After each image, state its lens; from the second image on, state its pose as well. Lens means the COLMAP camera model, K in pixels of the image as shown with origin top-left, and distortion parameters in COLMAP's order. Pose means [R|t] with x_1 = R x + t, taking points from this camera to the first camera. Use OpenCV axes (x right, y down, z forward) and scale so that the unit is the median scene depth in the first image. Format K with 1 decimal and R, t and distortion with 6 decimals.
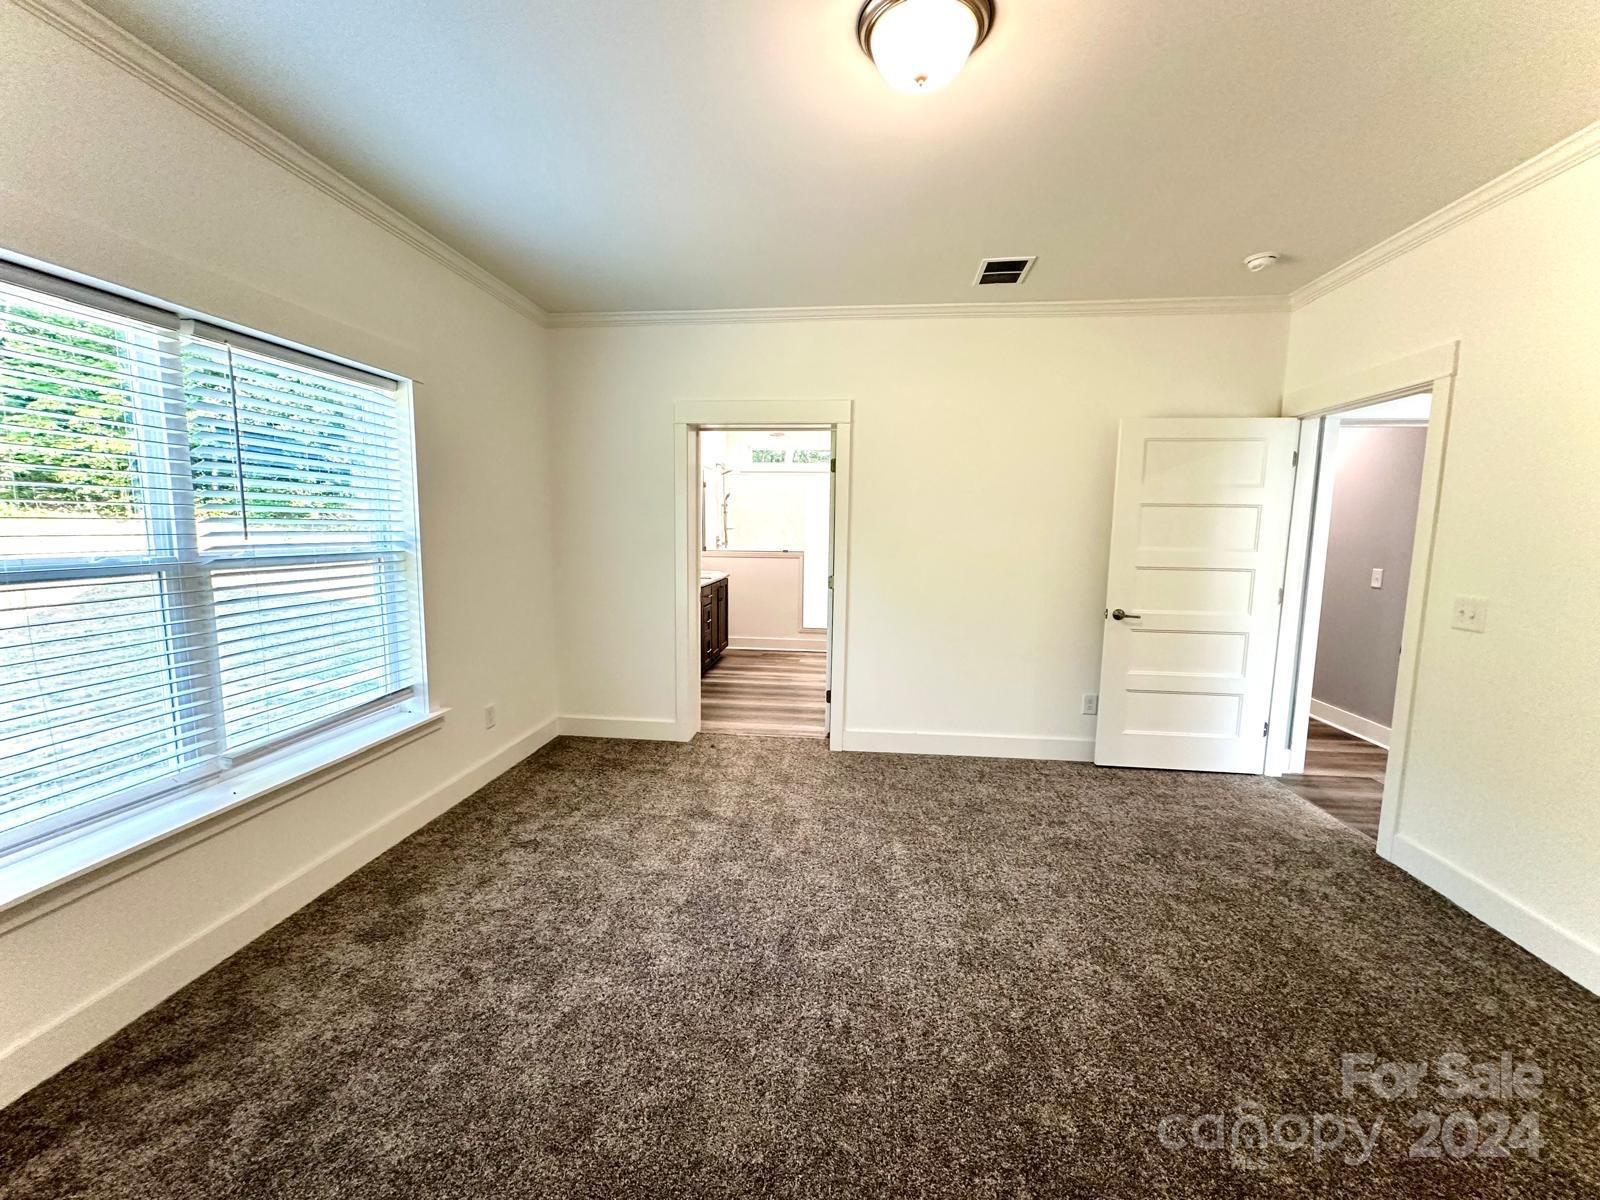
lens RADIAL K [[630.4, 0, 800.5], [0, 630.4, 598.2], [0, 0, 1]] dist [0.000421, 0.000132]
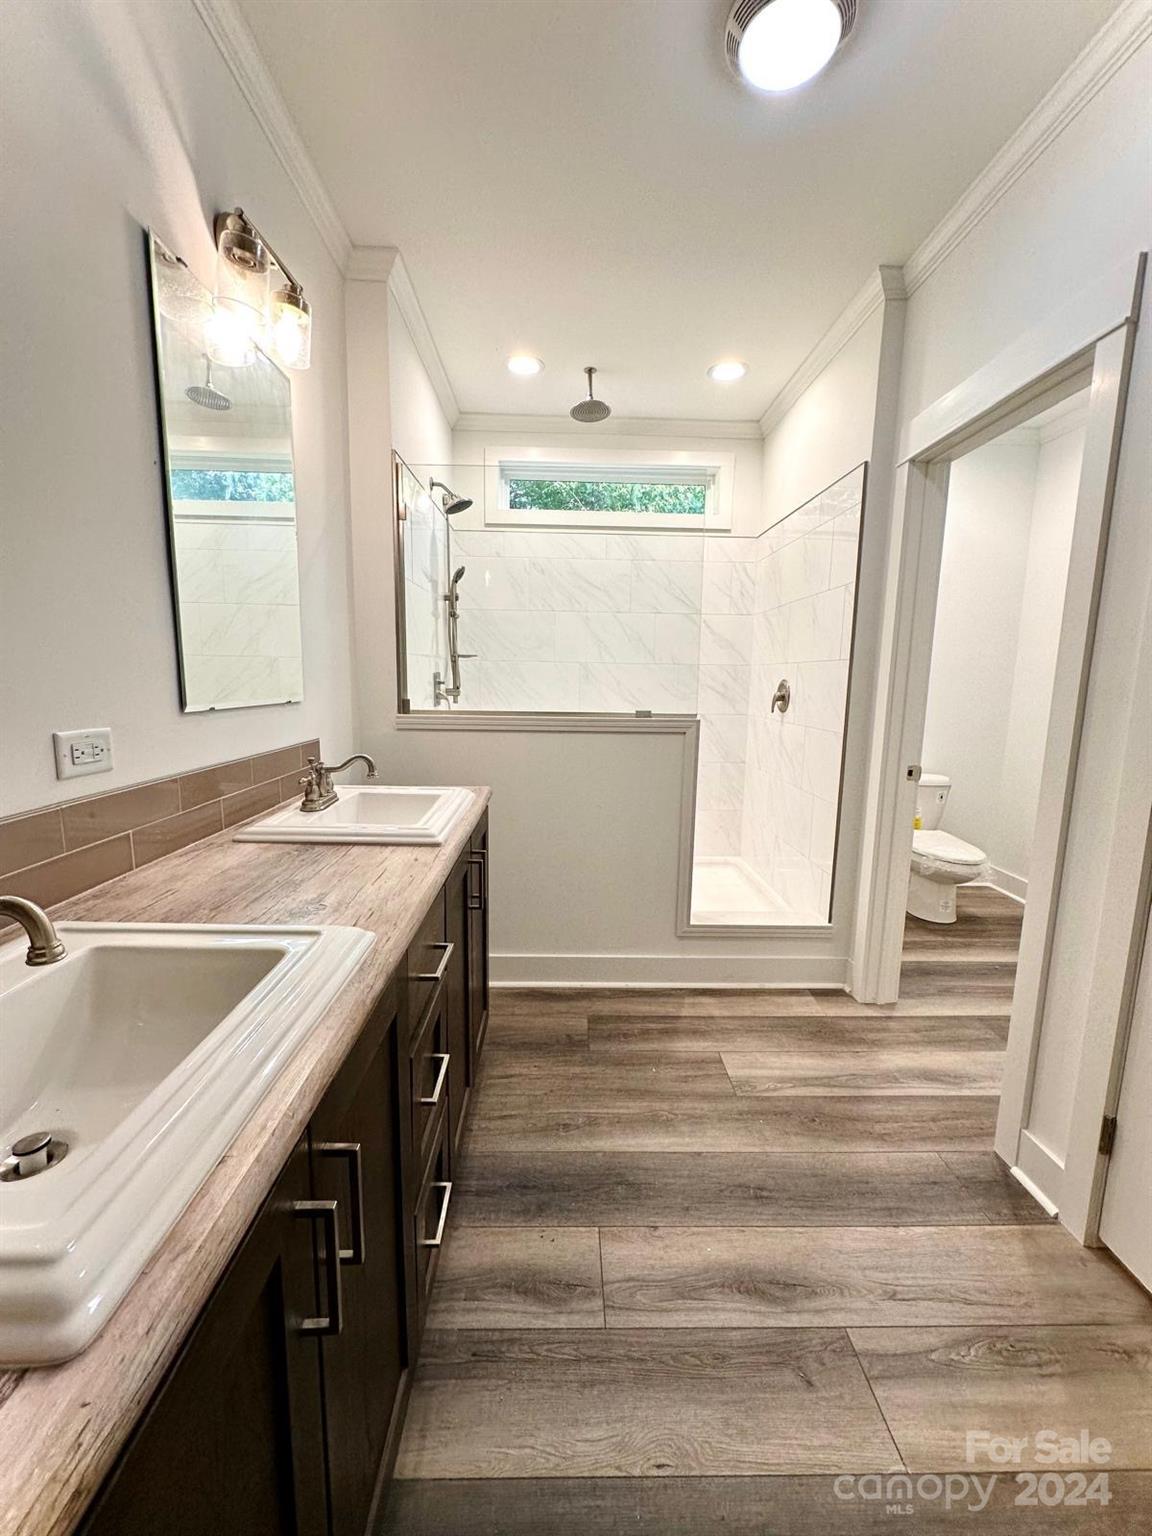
lens RADIAL K [[605.2, 0, 576.0], [0, 605.2, 768.0], [0, 0, 1]] dist [0.000421, 0.000132]
pose [[0.991858, -0.013124, 0.126674, -0.101234], [0.007916, 0.999106, 0.041529, -0.058300], [-0.127106, -0.040188, 0.991075, 0.661257]]
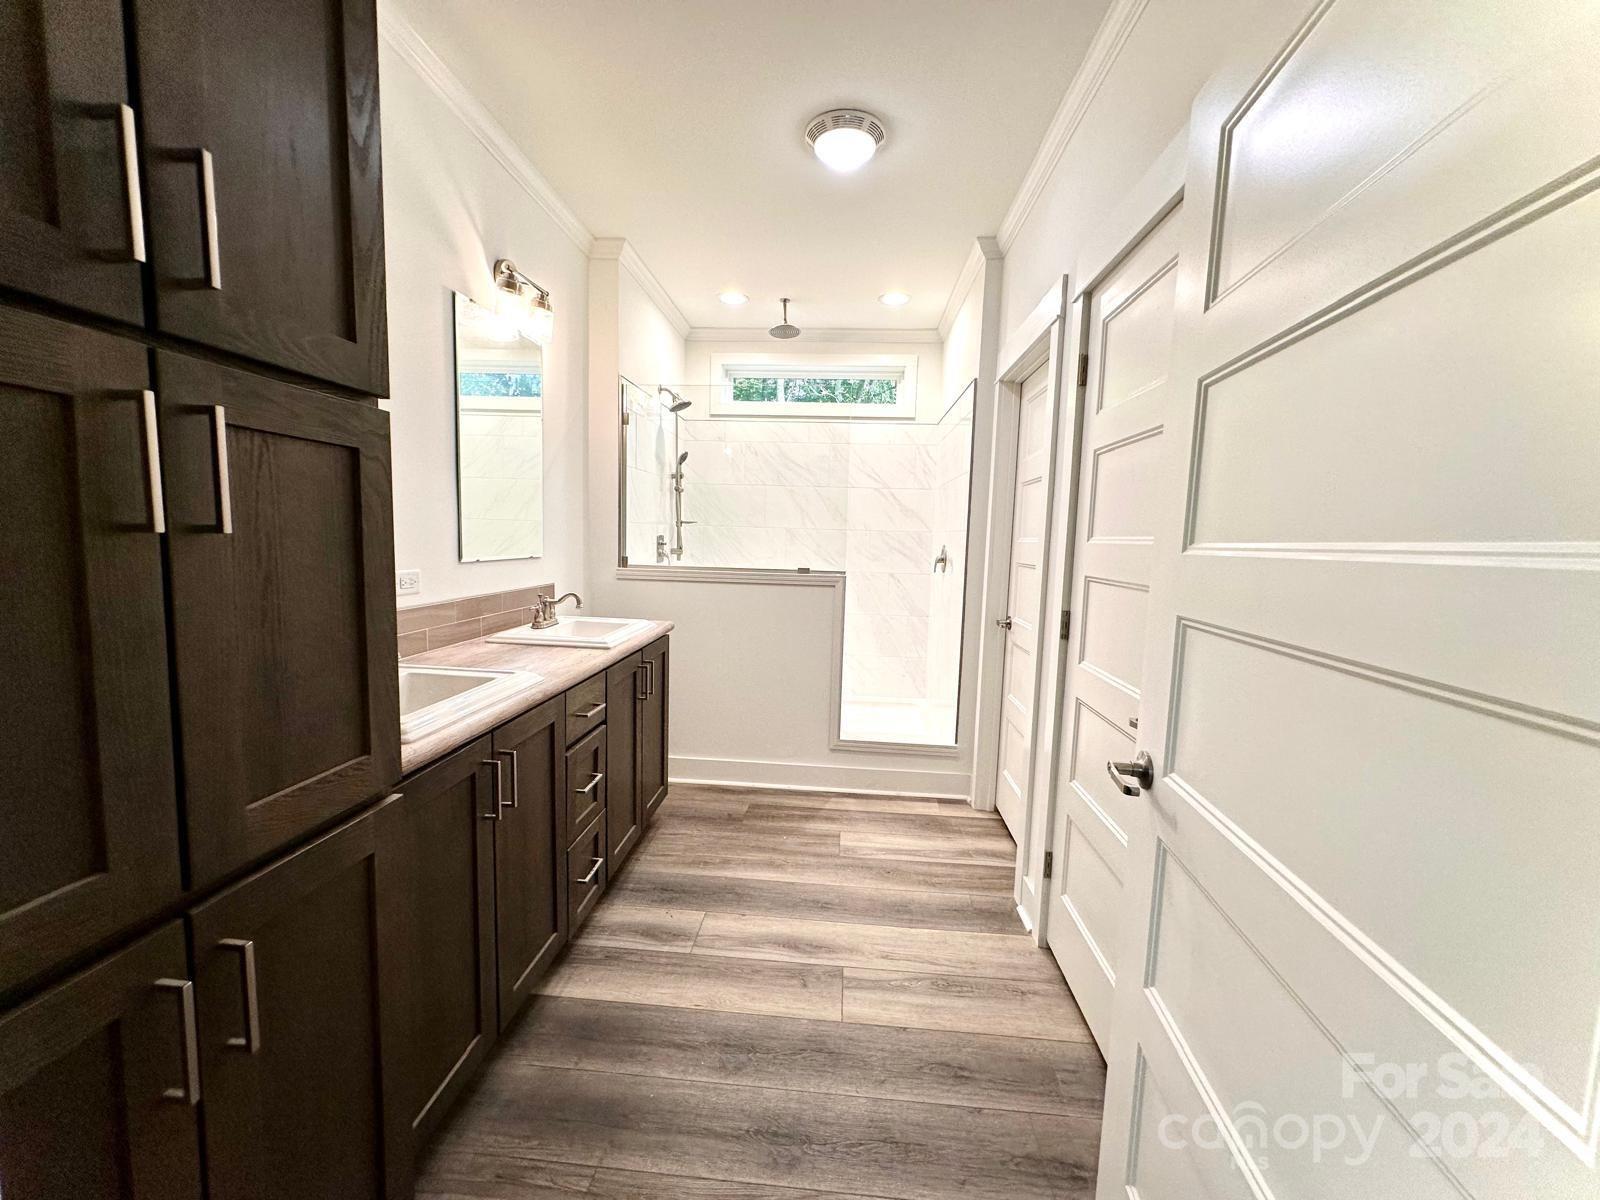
lens RADIAL K [[630.4, 0, 800.5], [0, 630.4, 598.2], [0, 0, 1]] dist [0.000421, 0.000132]
pose [[0.999449, 0.015227, 0.029491, -0.038241], [-0.014942, 0.999840, -0.009876, -0.050288], [-0.029636, 0.009430, 0.999516, 0.544976]]
